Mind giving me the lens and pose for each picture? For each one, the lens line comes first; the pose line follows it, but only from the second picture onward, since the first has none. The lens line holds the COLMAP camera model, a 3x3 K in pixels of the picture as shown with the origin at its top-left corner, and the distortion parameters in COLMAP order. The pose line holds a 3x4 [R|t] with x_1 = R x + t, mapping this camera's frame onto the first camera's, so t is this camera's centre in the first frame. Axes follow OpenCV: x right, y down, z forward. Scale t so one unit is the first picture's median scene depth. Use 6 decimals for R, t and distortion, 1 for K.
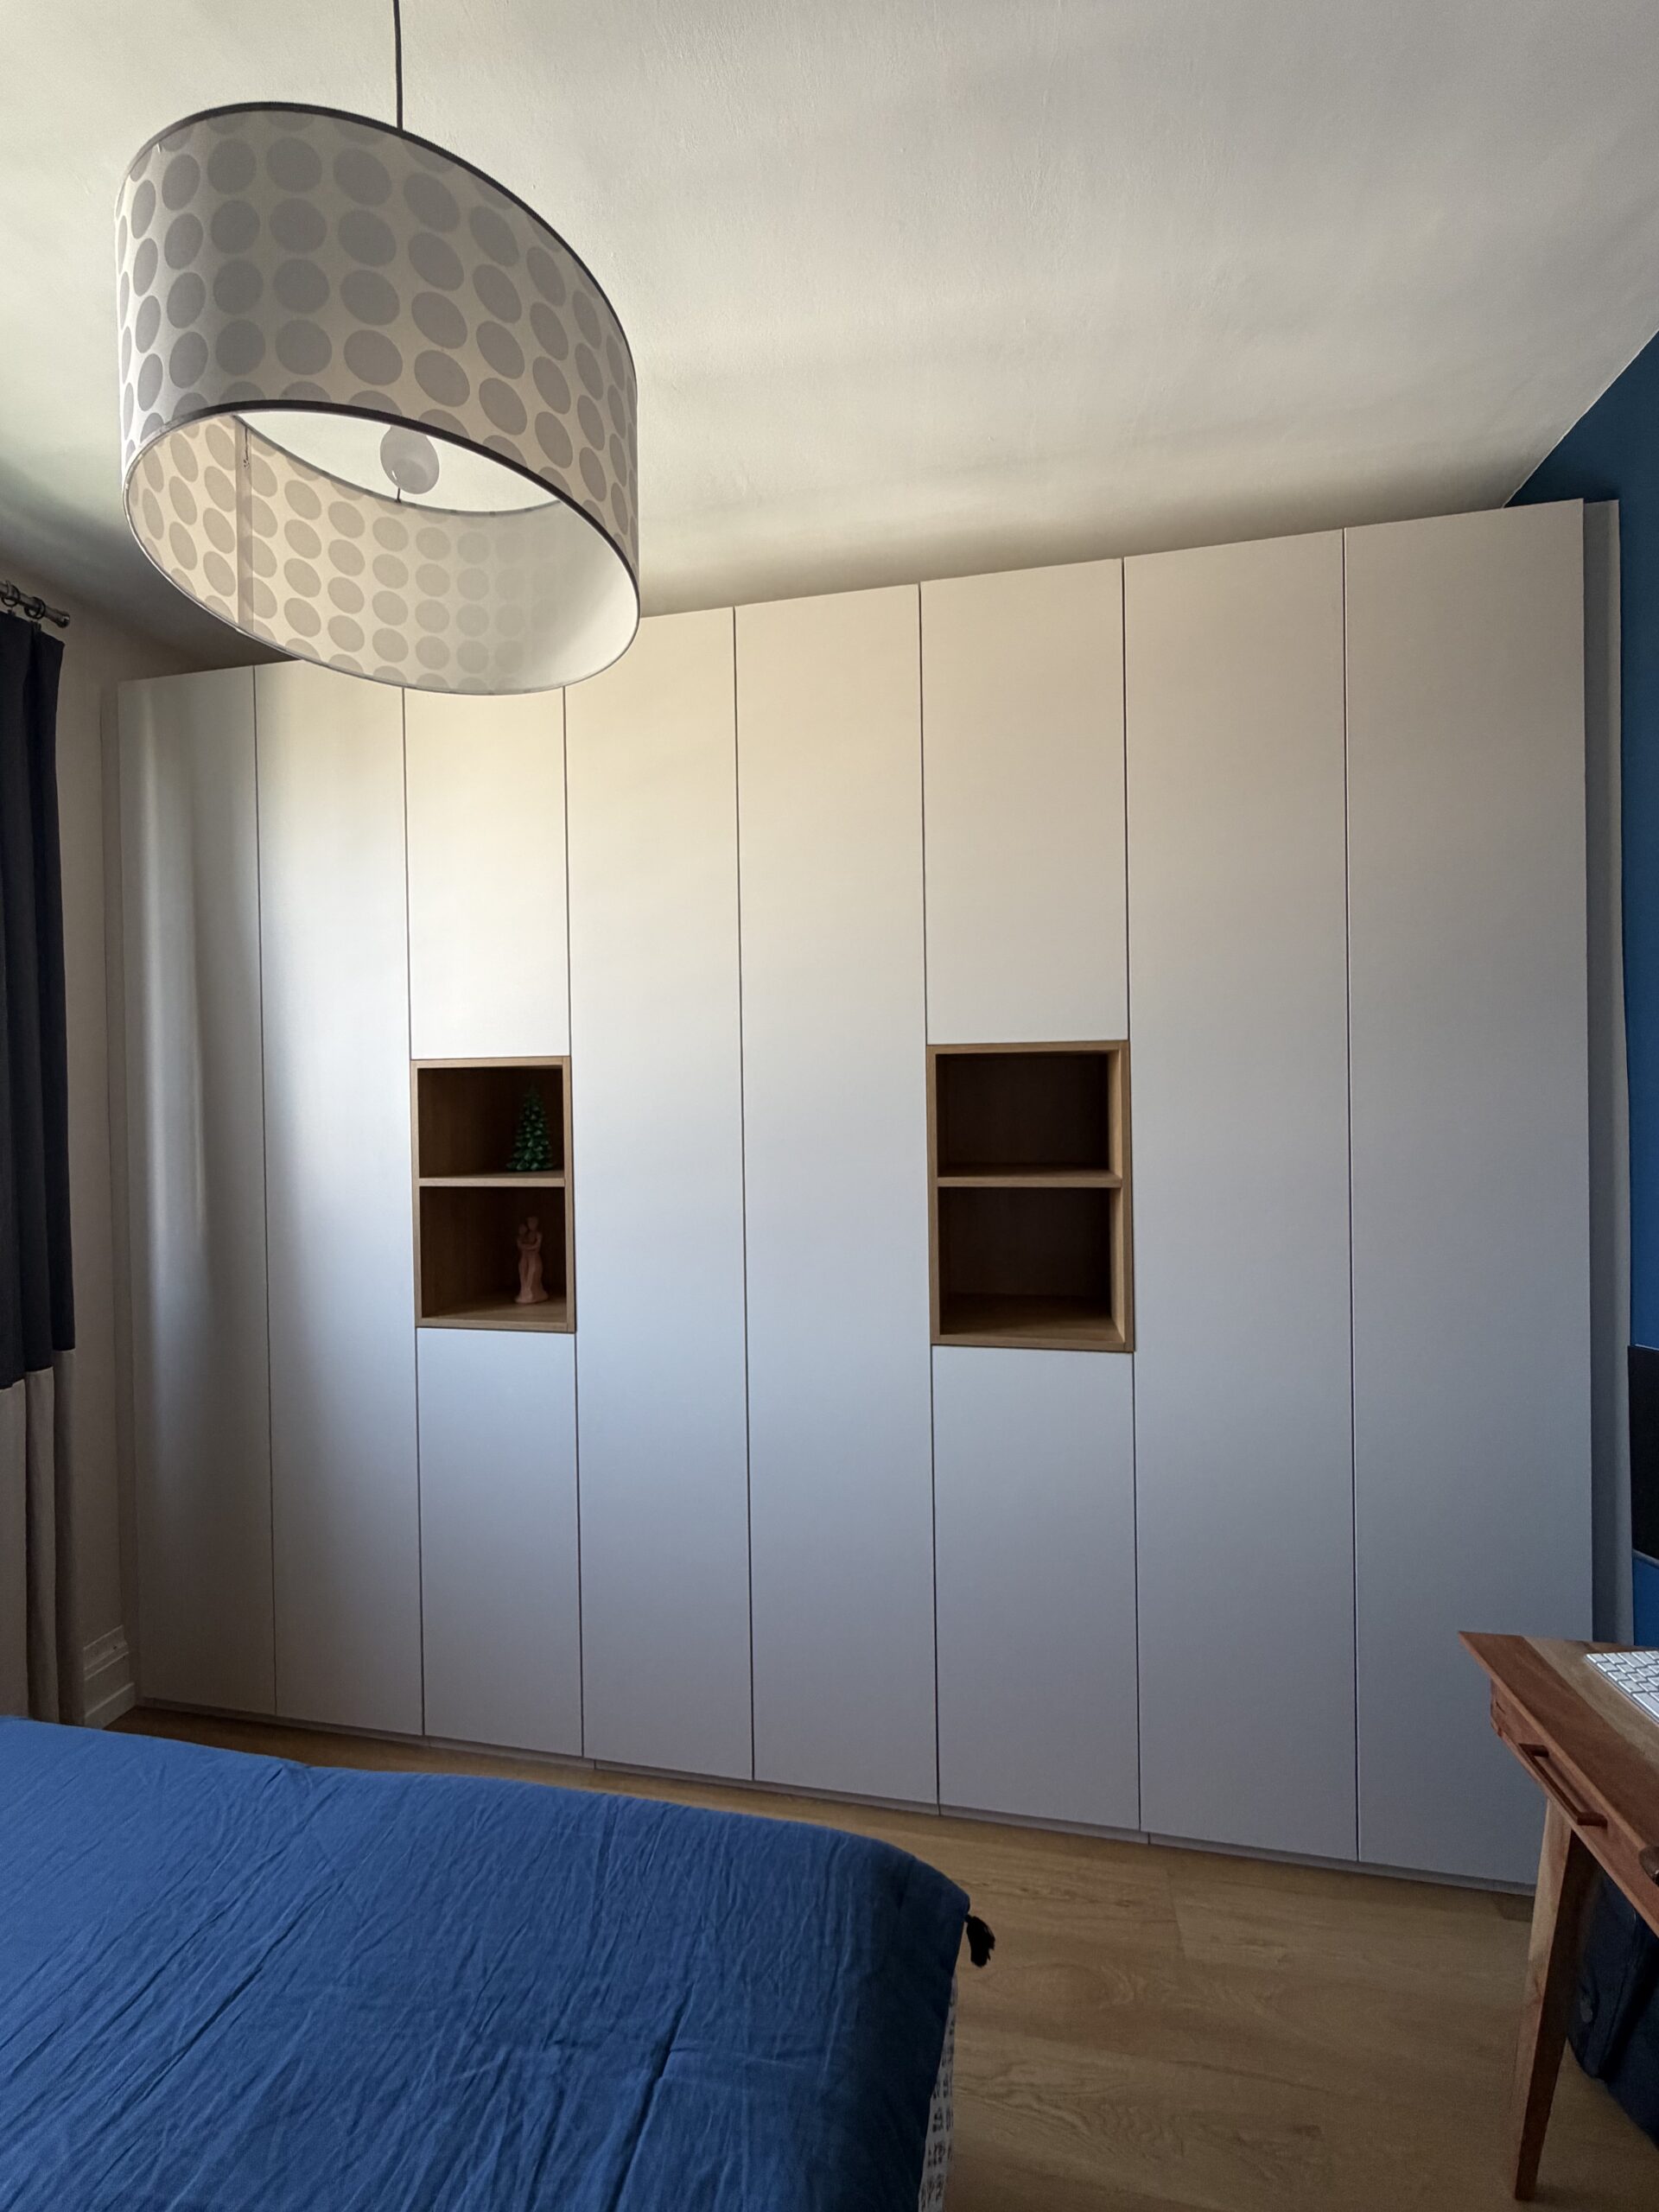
lens RADIAL K [[876.1, 0, 829.9], [0, 876.1, 1092.1], [0, 0, 1]] dist [-0.002460, 0.000481]
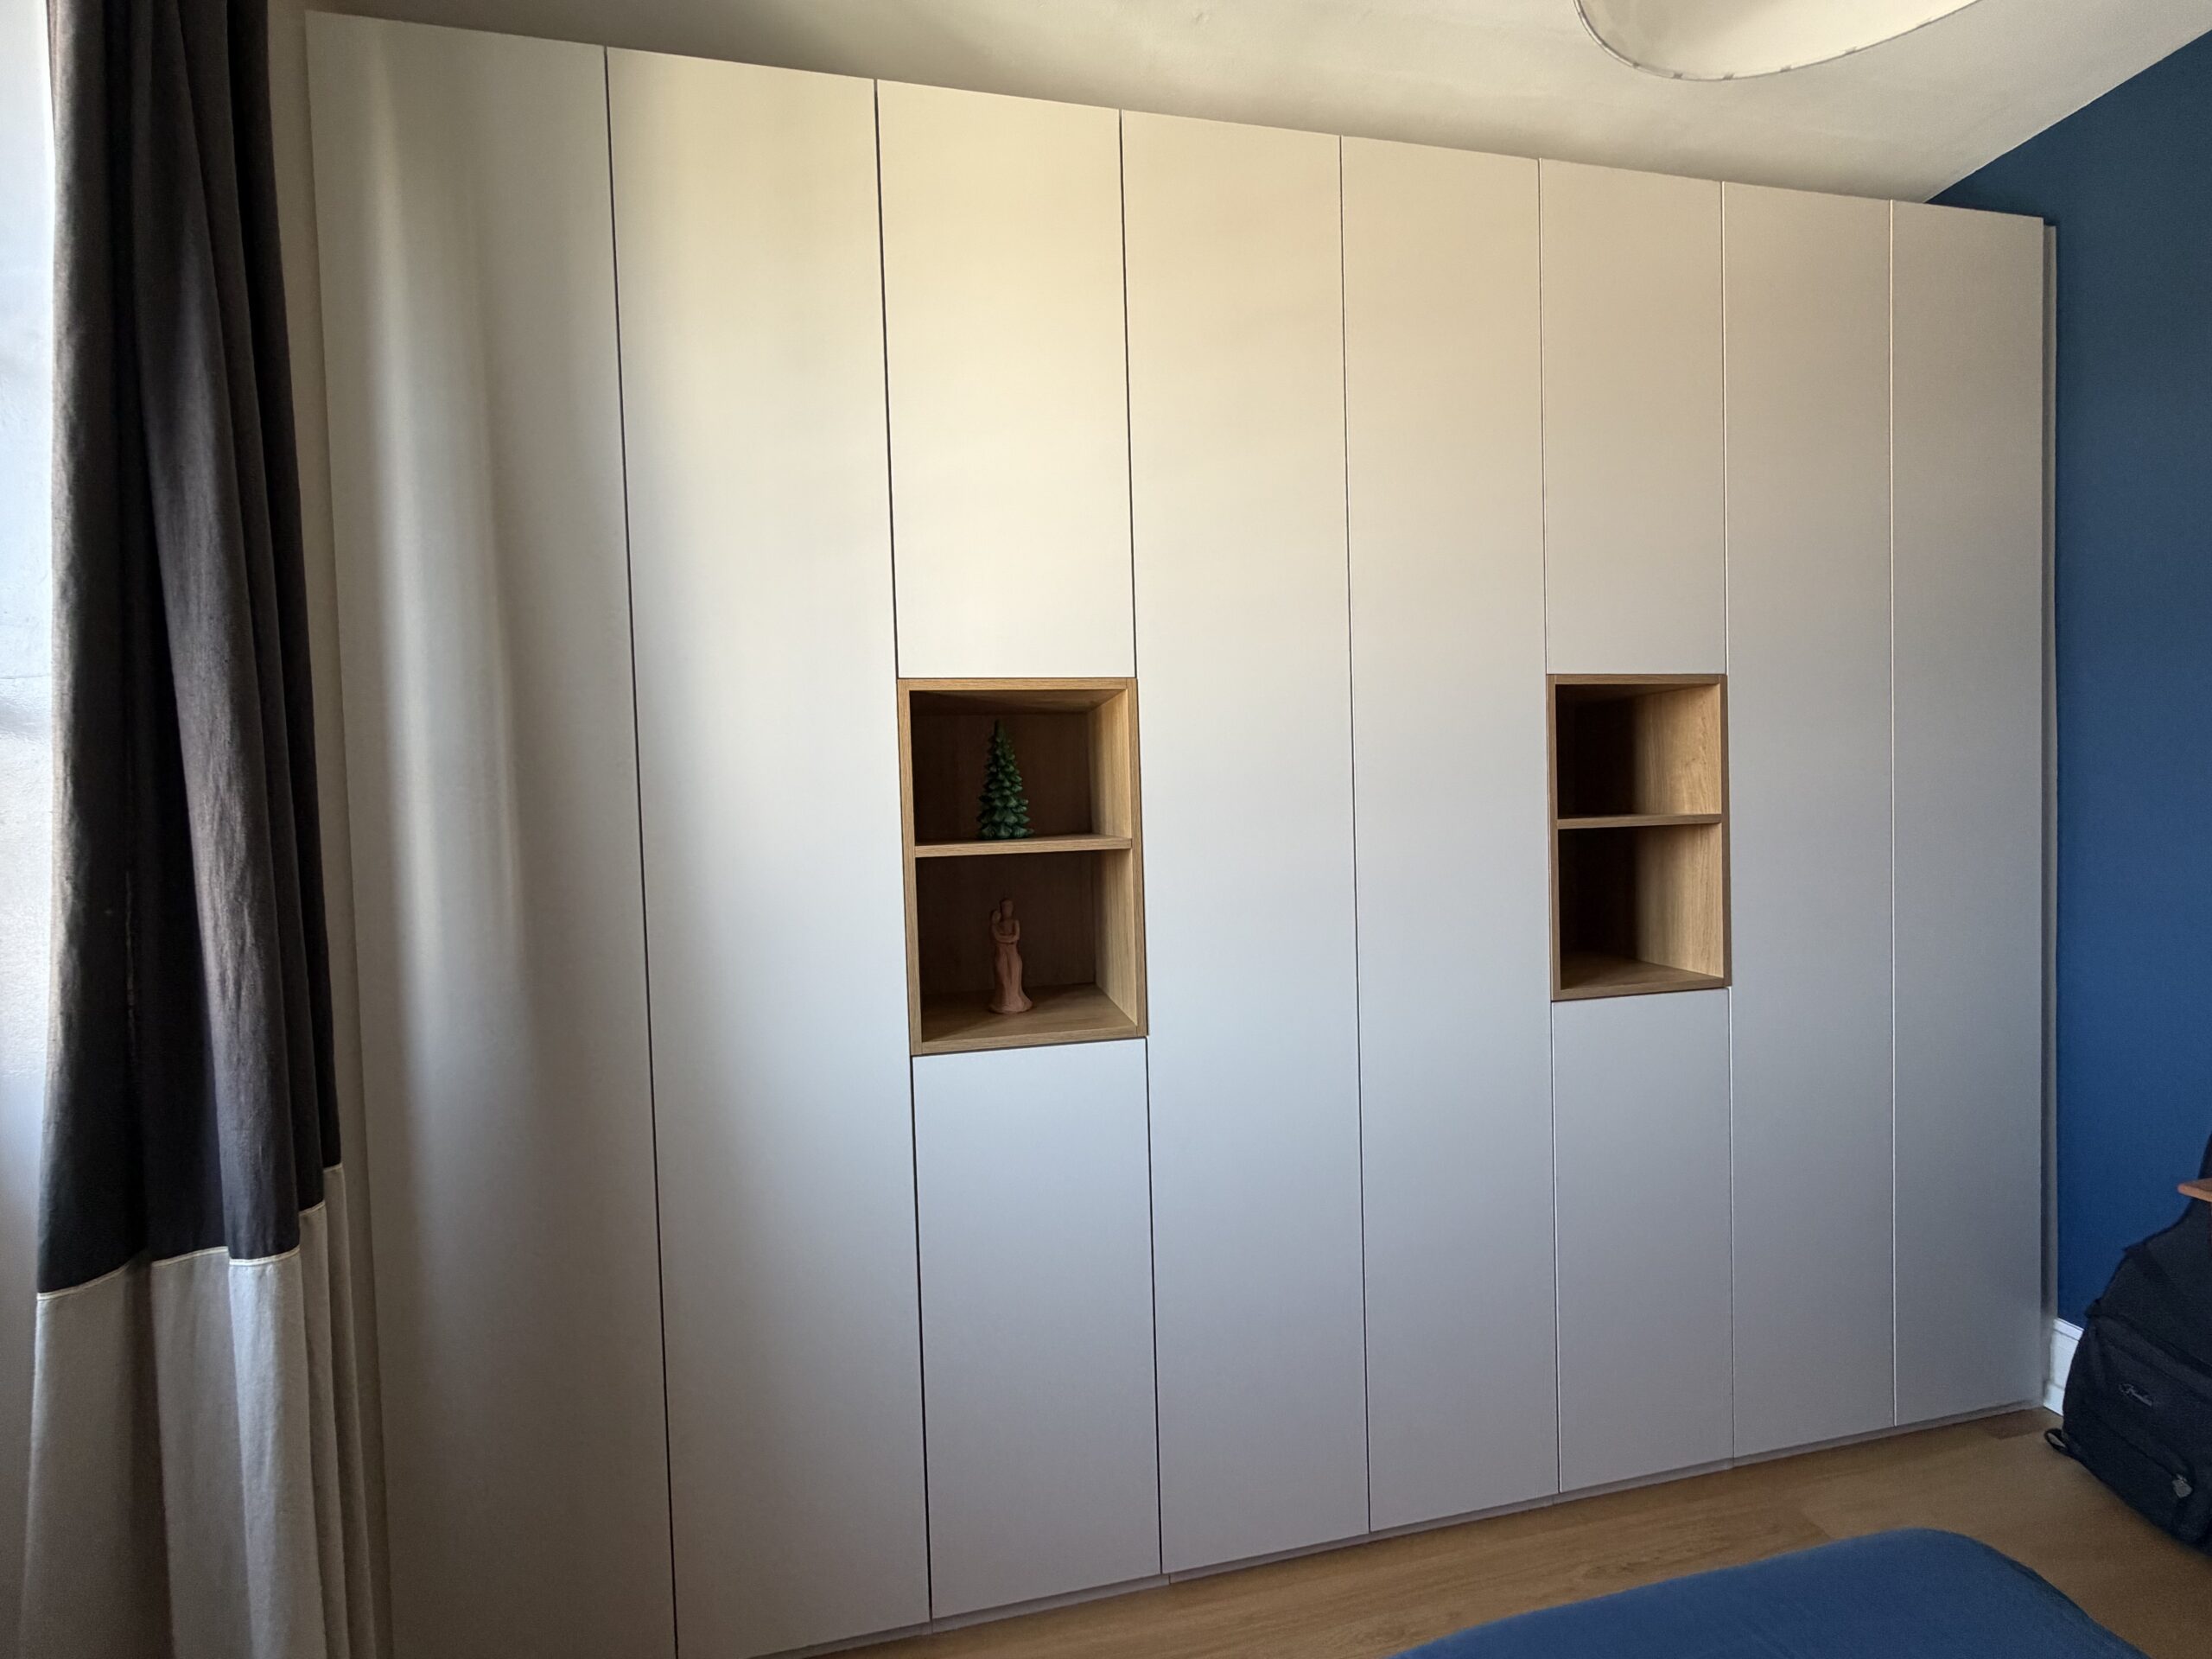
lens RADIAL K [[876.1, 0, 1098.8], [0, 876.1, 822.1], [0, 0, 1]] dist [-0.002460, 0.000481]
pose [[0.929811, -0.020071, 0.367489, -0.613948], [0.015507, 0.999762, 0.015370, 0.073099], [-0.367710, -0.008593, 0.929901, 0.299508]]
